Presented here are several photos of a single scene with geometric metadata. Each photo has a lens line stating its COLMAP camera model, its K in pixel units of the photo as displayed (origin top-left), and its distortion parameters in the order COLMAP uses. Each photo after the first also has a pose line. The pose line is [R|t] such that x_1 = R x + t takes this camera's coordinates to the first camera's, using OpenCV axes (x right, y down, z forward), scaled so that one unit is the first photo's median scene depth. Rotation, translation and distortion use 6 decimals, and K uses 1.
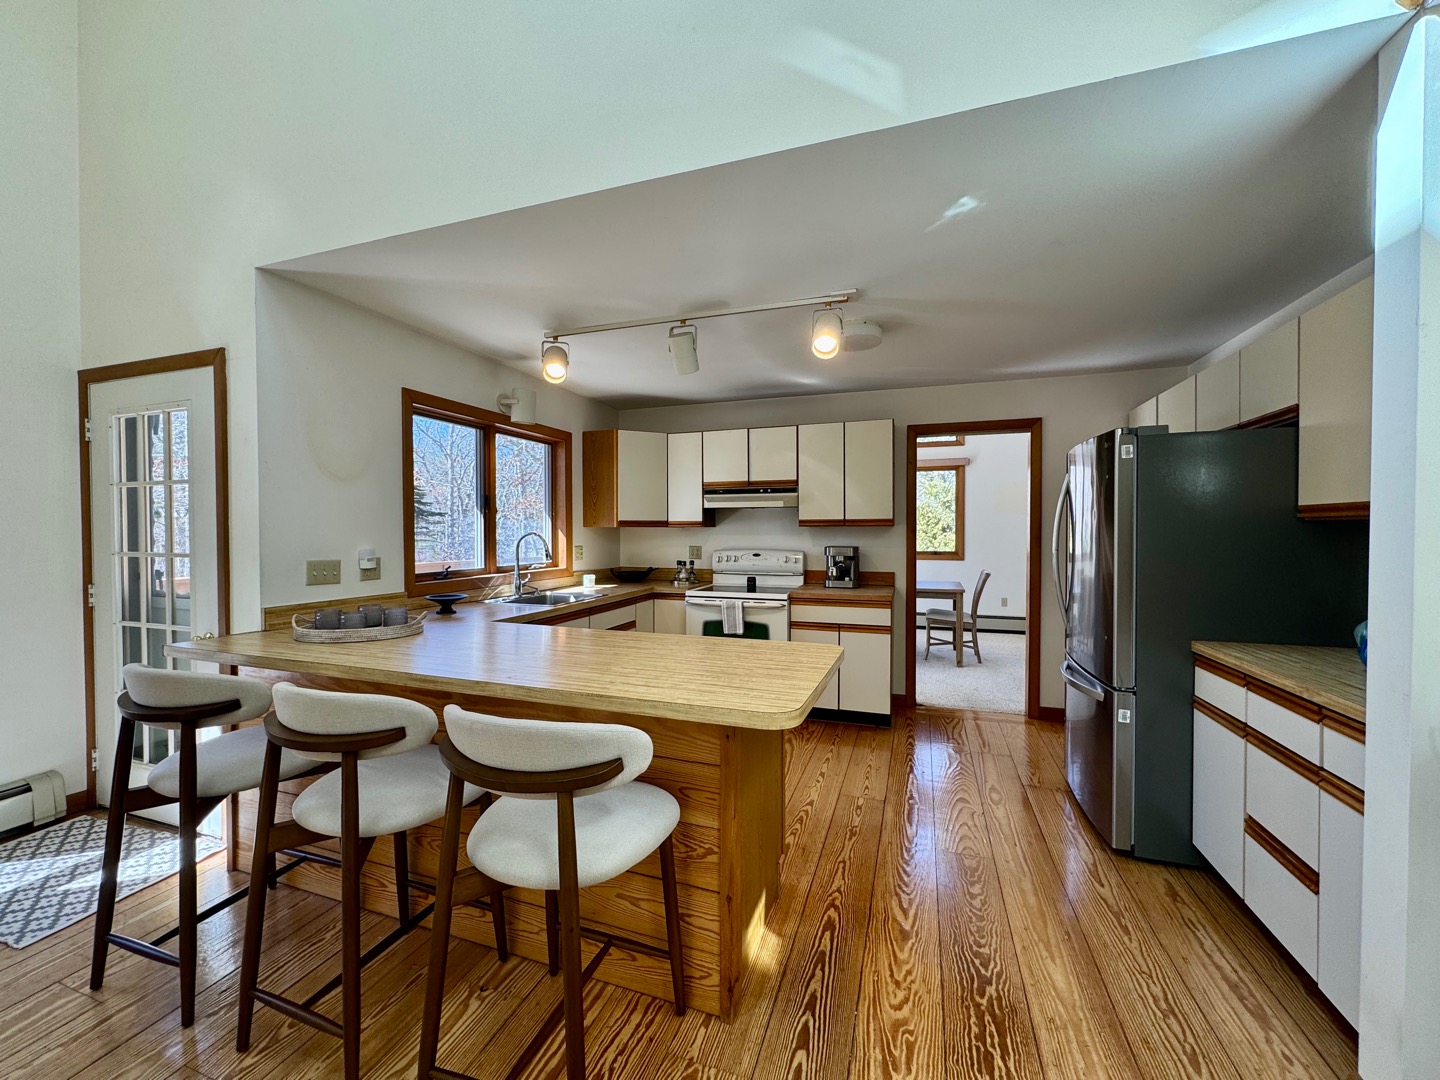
lens RADIAL K [[575.1, 0, 720.2], [0, 575.1, 539.9], [0, 0, 1]] dist [-0.003309, 0.000408]
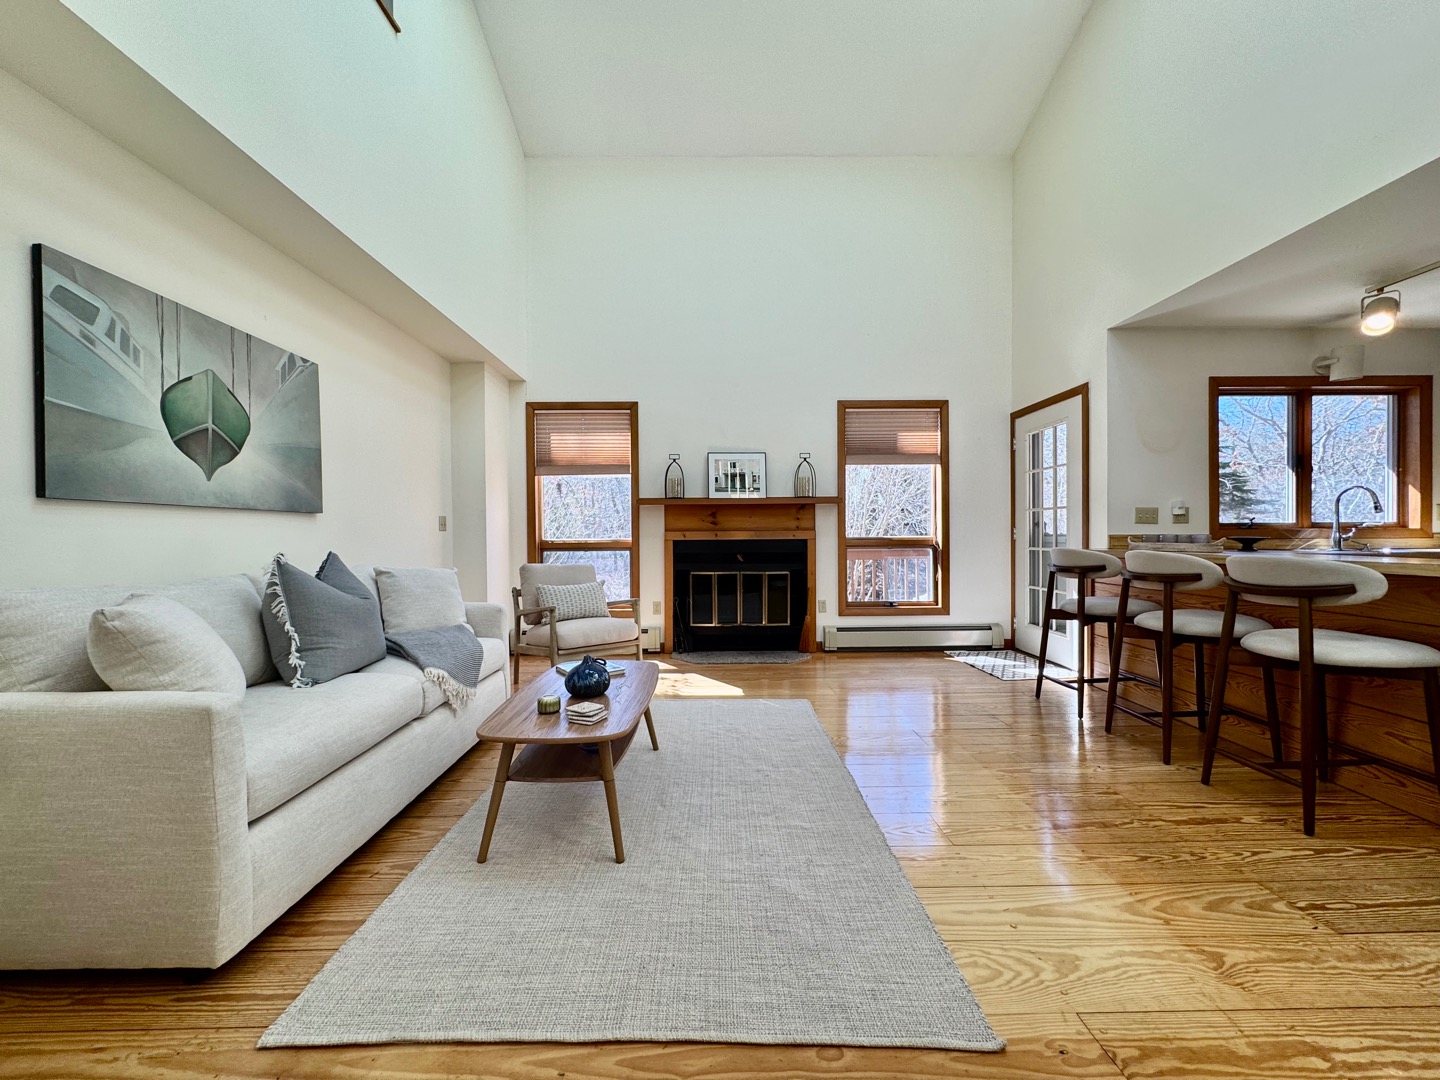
lens RADIAL K [[575.1, 0, 717.4], [0, 575.1, 541.2], [0, 0, 1]] dist [-0.003309, 0.000408]
pose [[0.339293, 0.008855, -0.940639, 0.277344], [-0.009615, 0.999936, 0.005945, 0.103083], [0.940632, 0.007027, 0.339357, -0.459103]]
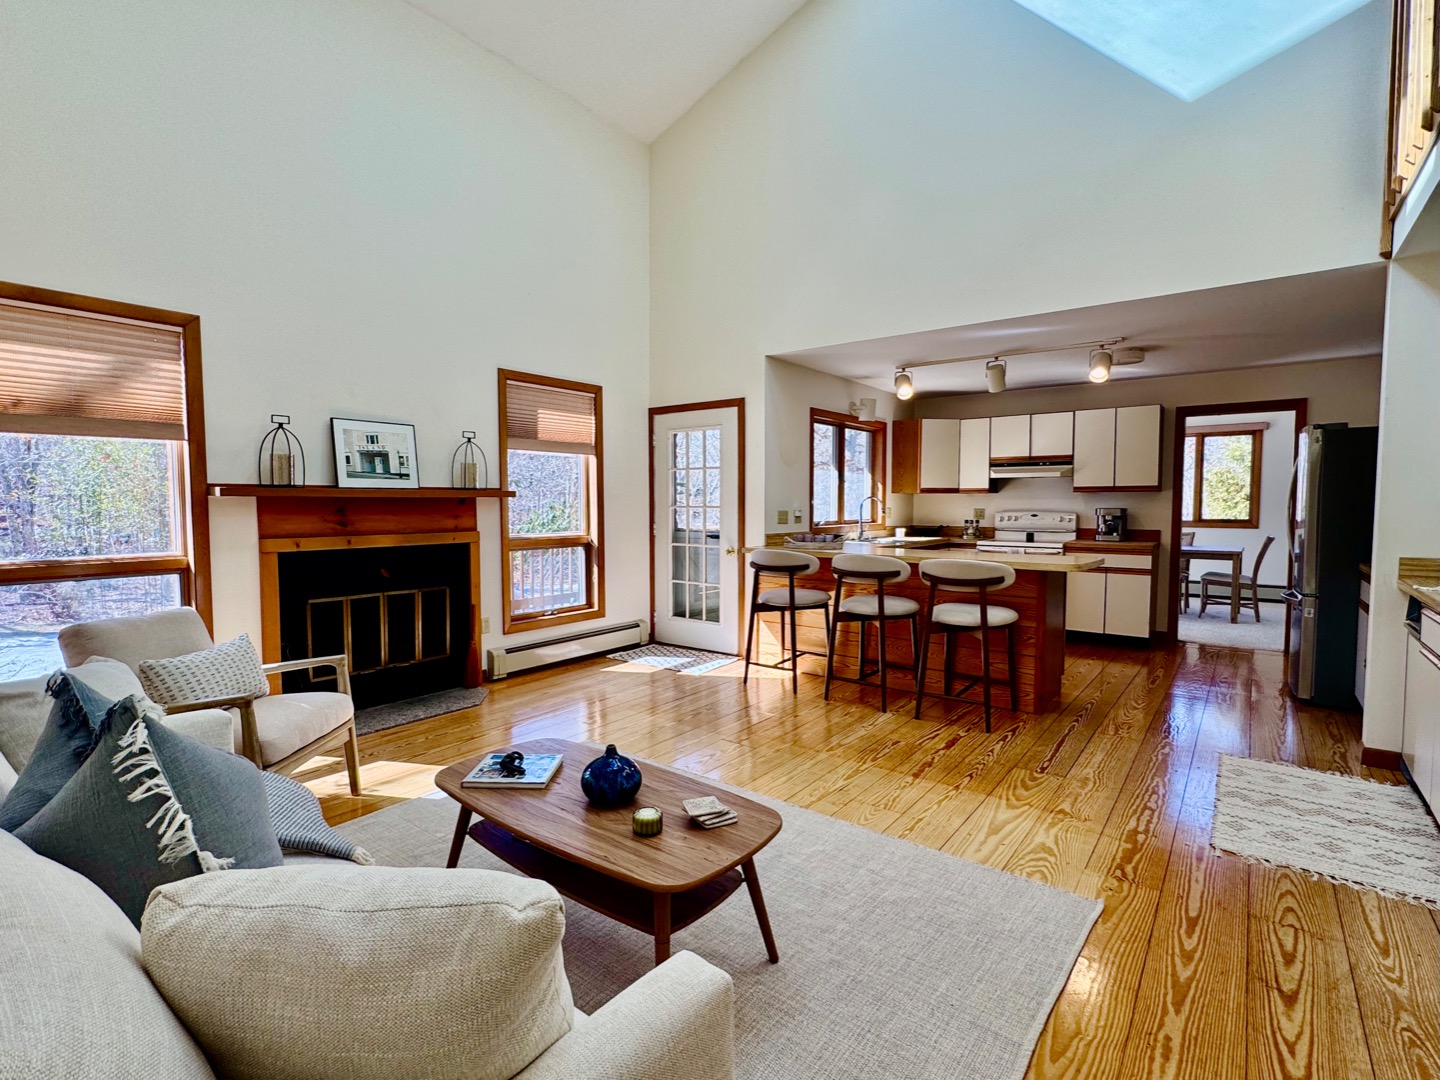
lens RADIAL K [[695.8, 0, 716.5], [0, 695.8, 543.2], [0, 0, 1]] dist [-0.000999, 0.000949]
pose [[0.948120, 0.019879, -0.317289, -0.159895], [-0.006452, 0.999041, 0.043313, 0.037148], [0.317846, -0.039019, 0.947339, -0.938487]]
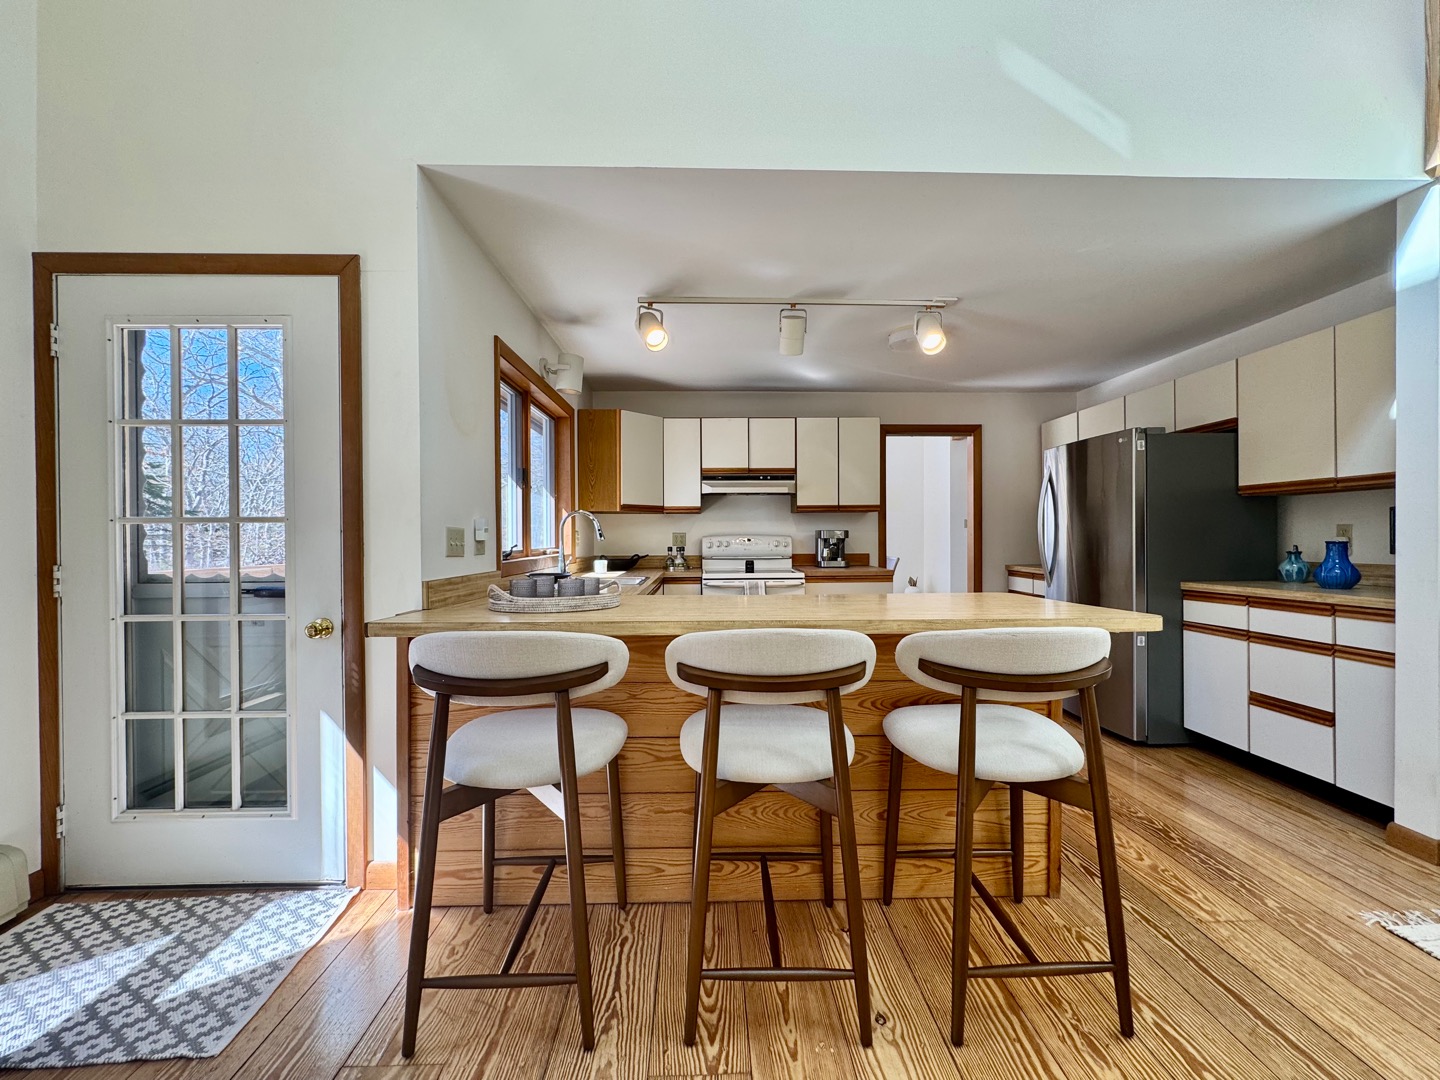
lens RADIAL K [[575.1, 0, 719.9], [0, 575.1, 539.7], [0, 0, 1]] dist [-0.003309, 0.000408]
pose [[0.934415, -0.005656, 0.356141, -0.518281], [0.010860, 0.999861, -0.012614, 0.055781], [-0.356020, 0.015654, 0.934347, 0.065117]]
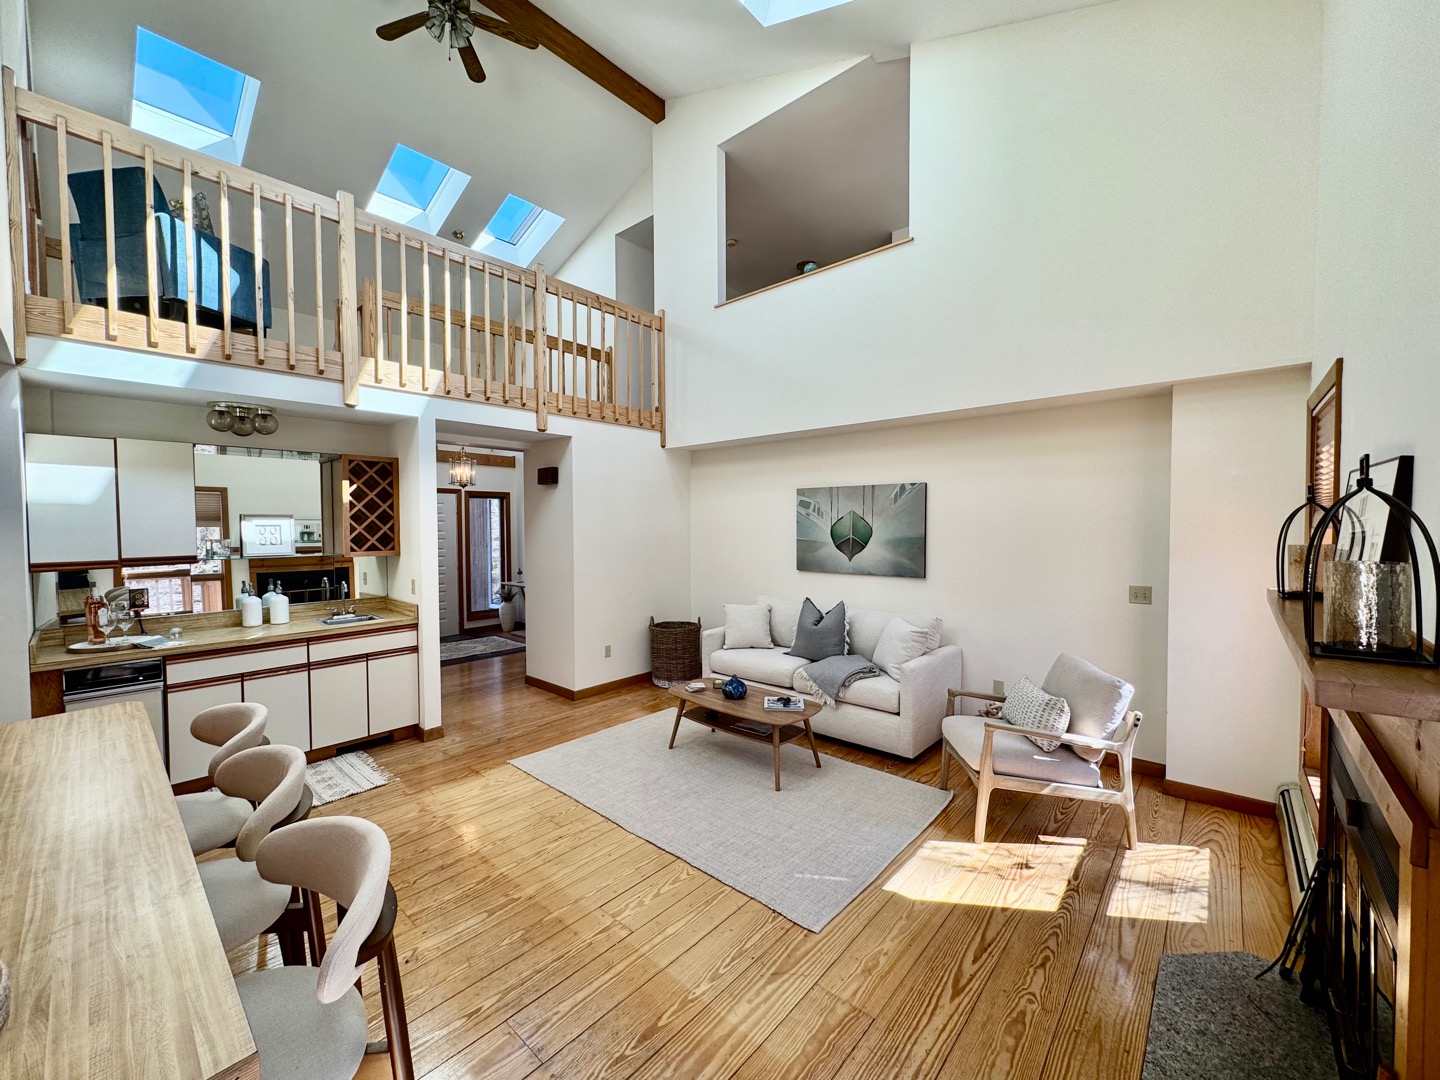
lens RADIAL K [[575.1, 0, 714.5], [0, 575.1, 536.3], [0, 0, 1]] dist [-0.003309, 0.000408]
pose [[-0.922820, -0.003446, 0.385217, -0.889202], [0.013866, 0.999015, 0.042155, -0.105299], [-0.384983, 0.044243, -0.921863, 0.788519]]
